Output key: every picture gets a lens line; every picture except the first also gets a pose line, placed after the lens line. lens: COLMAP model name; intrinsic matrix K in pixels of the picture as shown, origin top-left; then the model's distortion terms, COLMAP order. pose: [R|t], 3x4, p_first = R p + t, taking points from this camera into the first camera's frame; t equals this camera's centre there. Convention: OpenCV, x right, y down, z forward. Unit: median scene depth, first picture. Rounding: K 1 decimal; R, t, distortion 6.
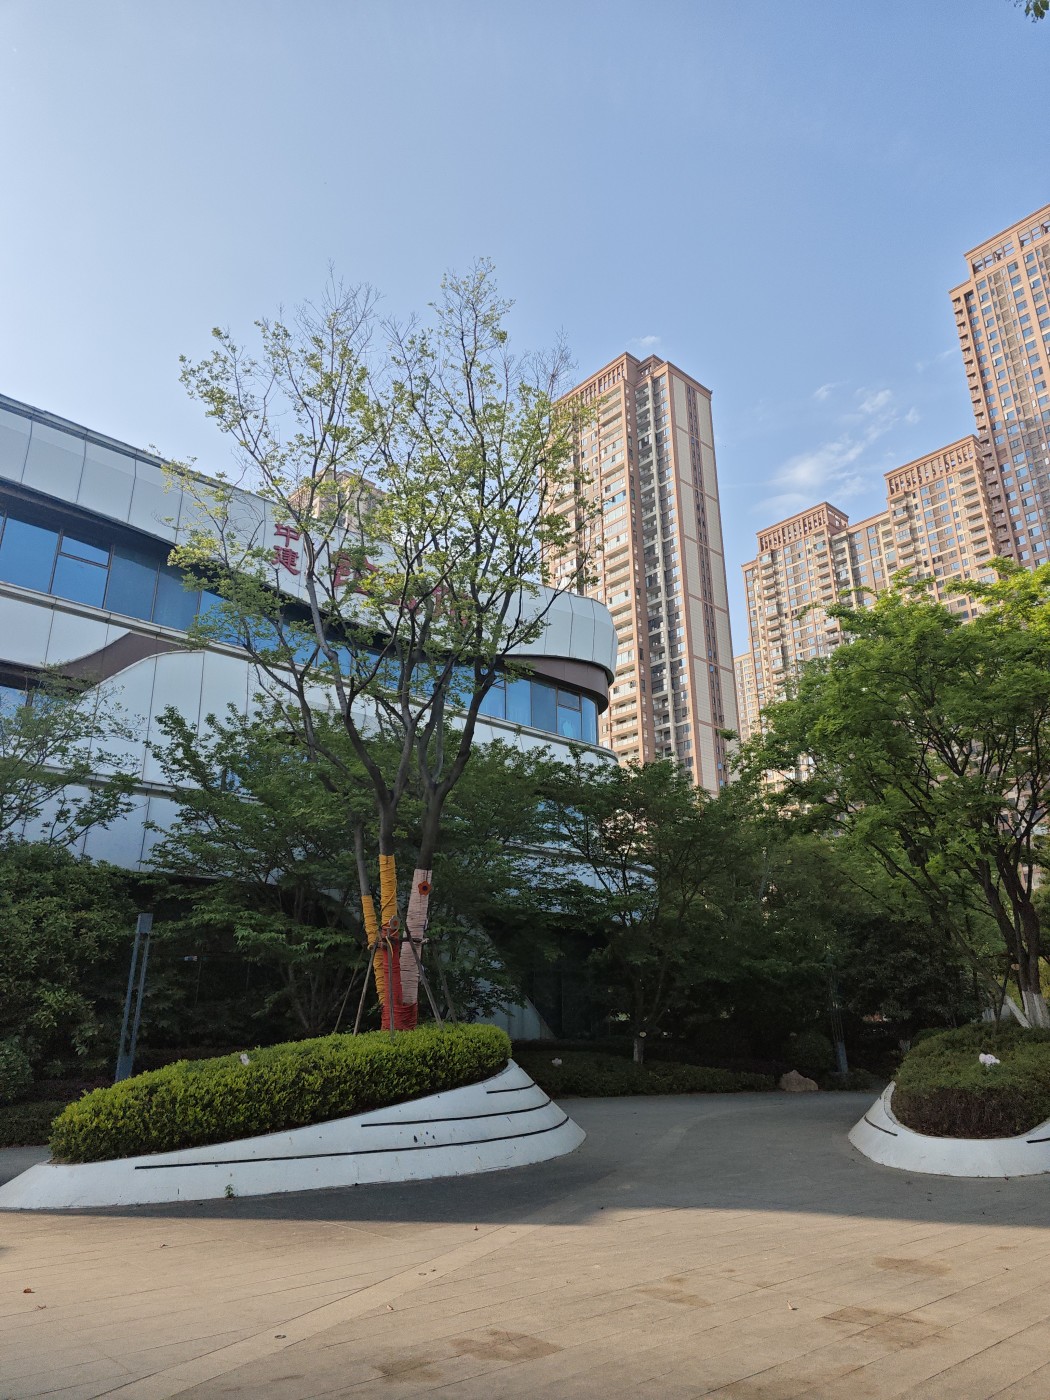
lens RADIAL K [[917.0, 0, 545.6], [0, 917.0, 688.8], [0, 0, 1]] dist [0.054341, -0.040005]
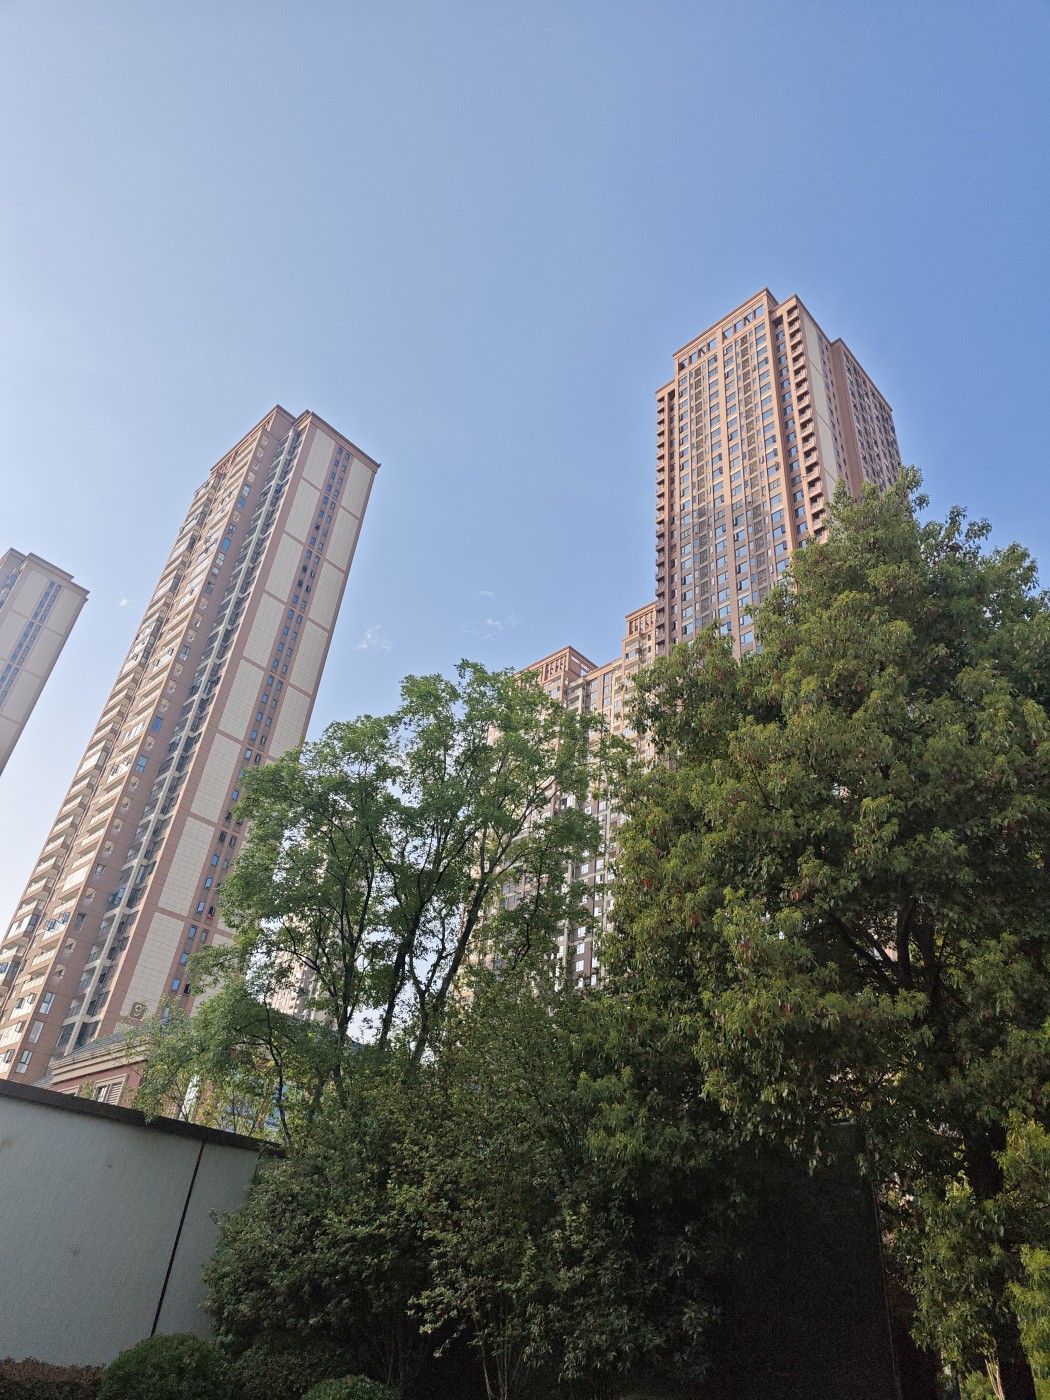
lens RADIAL K [[917.0, 0, 528.8], [0, 917.0, 695.2], [0, 0, 1]] dist [0.054341, -0.040005]
pose [[0.993072, 0.117481, 0.002550, 0.348623], [-0.112959, 0.960379, -0.254780, 0.083678], [-0.032381, 0.252727, 0.966996, 0.238051]]
